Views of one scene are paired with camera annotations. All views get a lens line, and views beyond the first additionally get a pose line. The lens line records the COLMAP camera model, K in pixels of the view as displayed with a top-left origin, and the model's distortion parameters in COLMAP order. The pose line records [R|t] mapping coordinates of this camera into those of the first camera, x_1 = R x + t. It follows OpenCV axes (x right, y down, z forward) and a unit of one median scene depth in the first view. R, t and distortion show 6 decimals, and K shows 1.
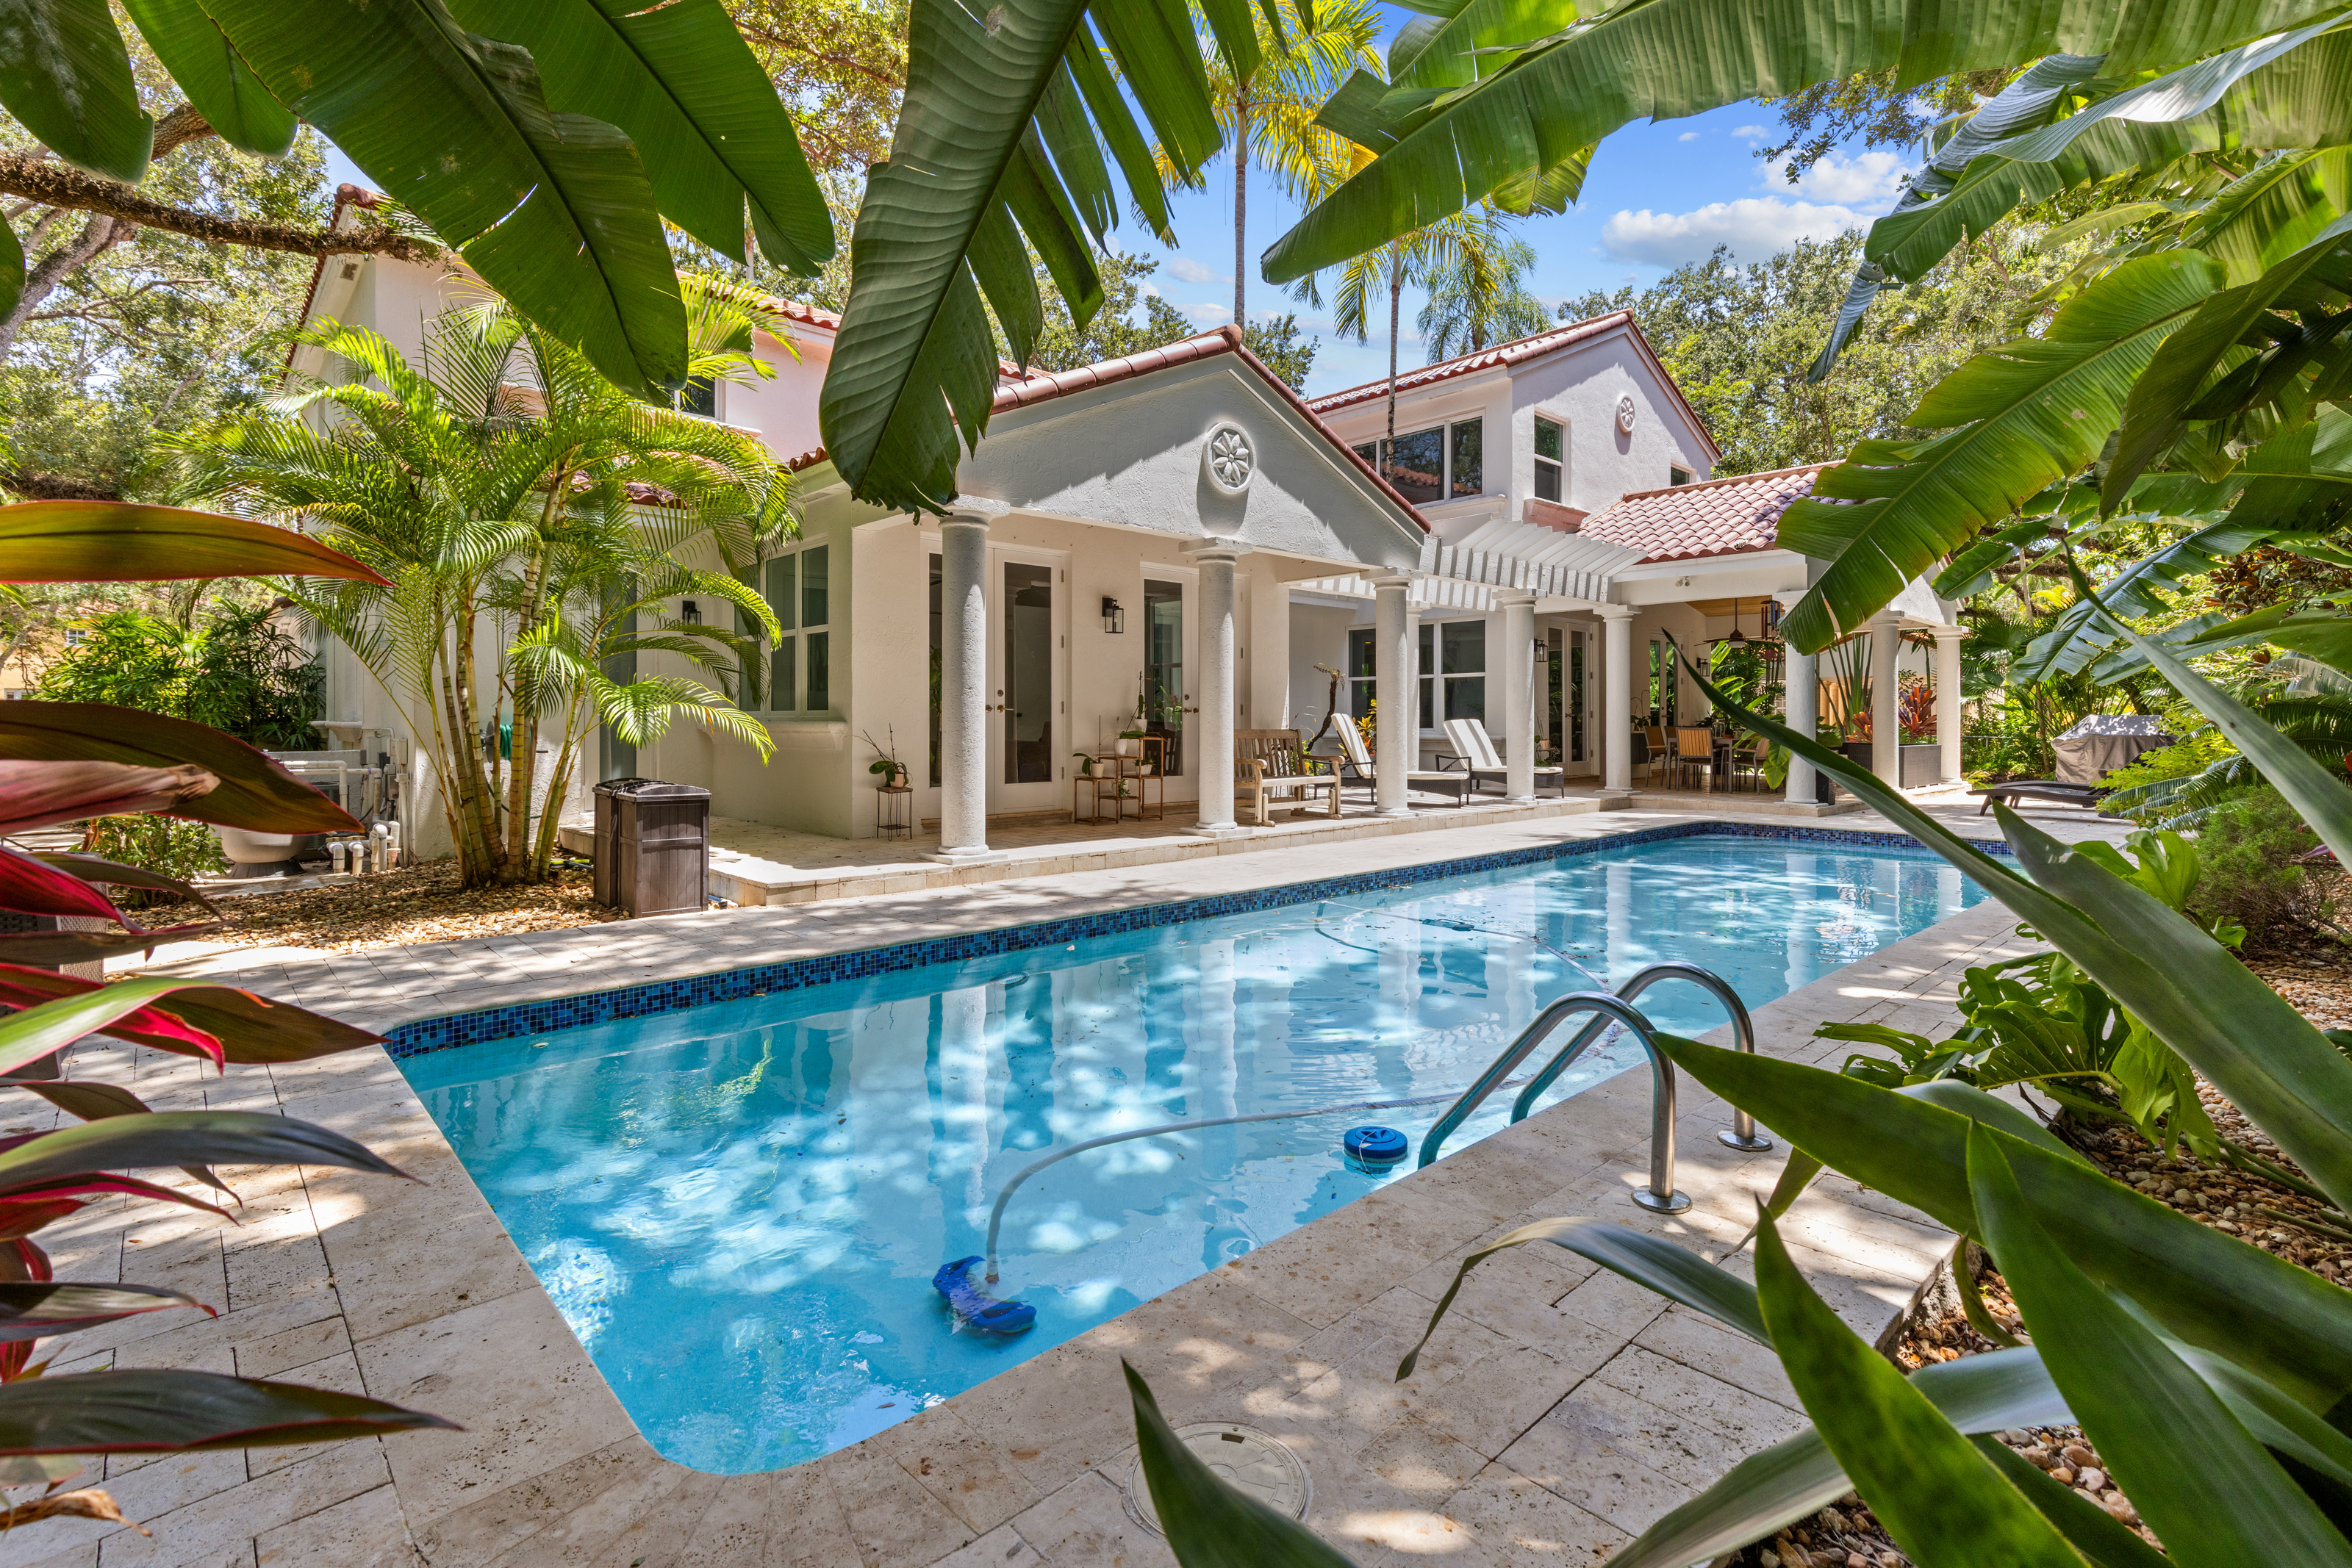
lens RADIAL K [[1074.6, 0, 1174.7], [0, 1074.6, 710.9], [0, 0, 1]] dist [0.000348, 0.000010]
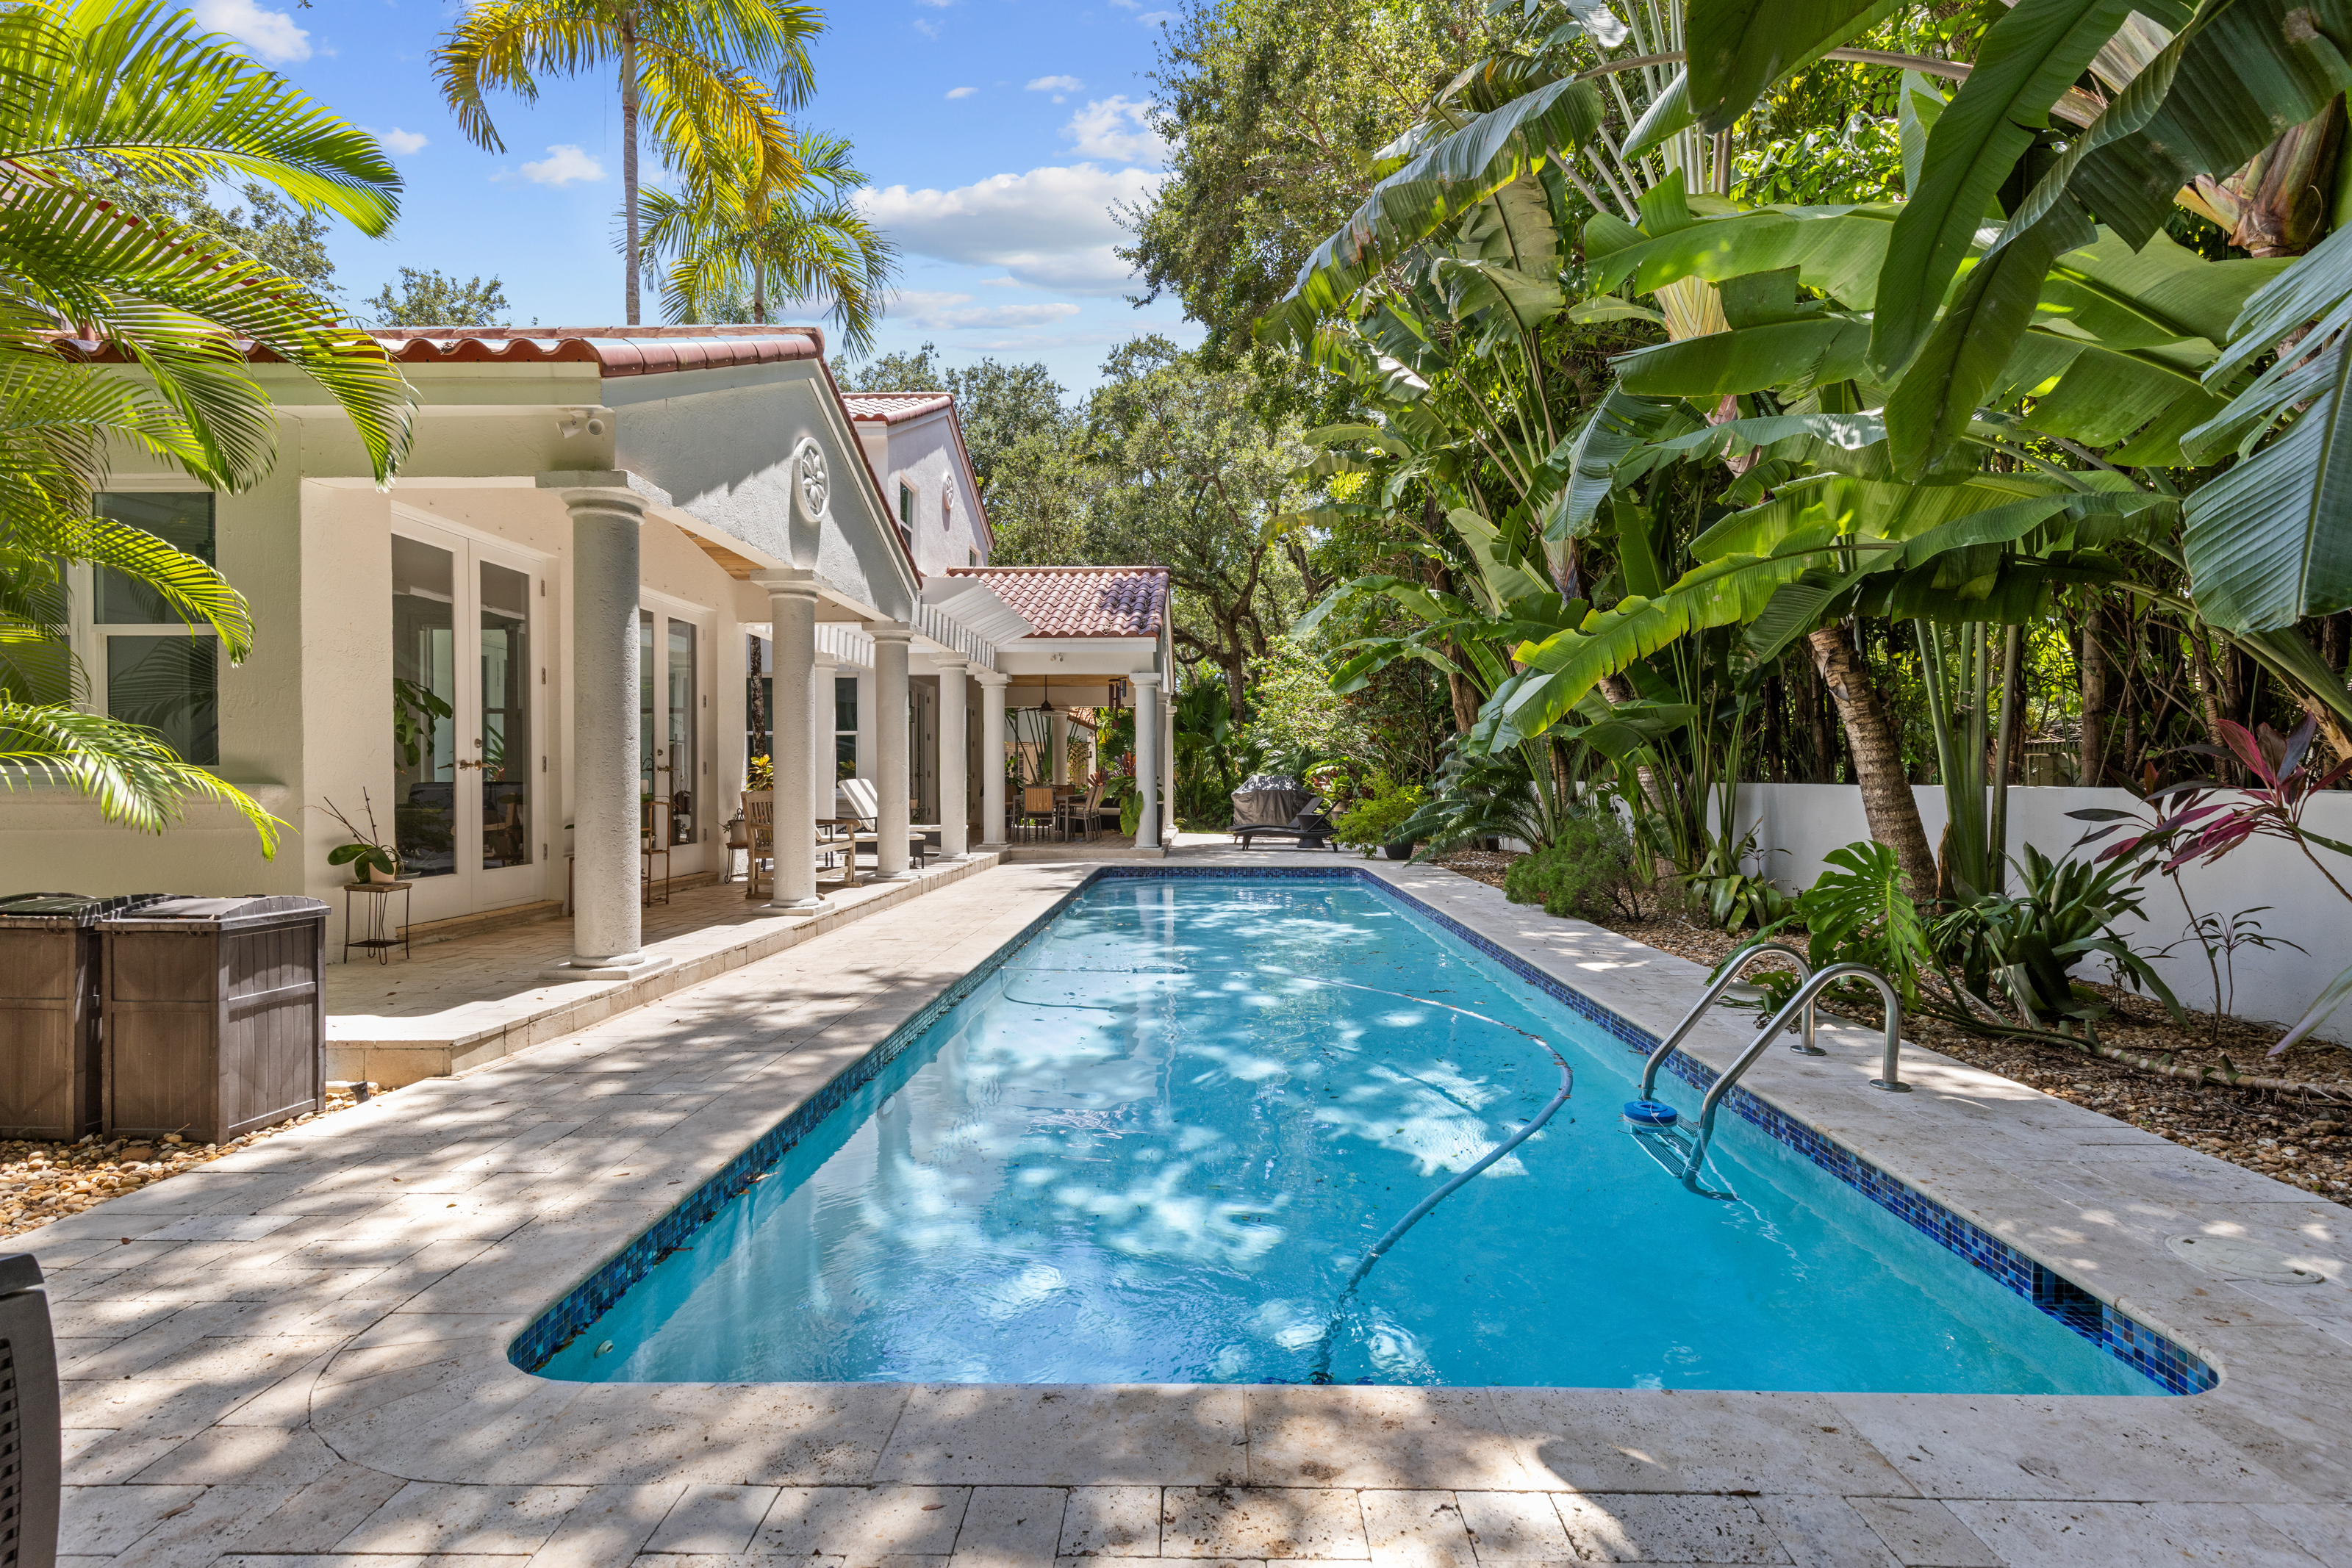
lens RADIAL K [[1082.5, 0, 1176.0], [0, 1082.5, 784.0], [0, 0, 1]] dist [-0.001615, -0.000367]
pose [[0.692935, -0.004019, 0.720989, -0.262988], [-0.005764, 0.999922, 0.011114, -0.000237], [-0.720977, -0.011857, 0.692857, 0.121996]]
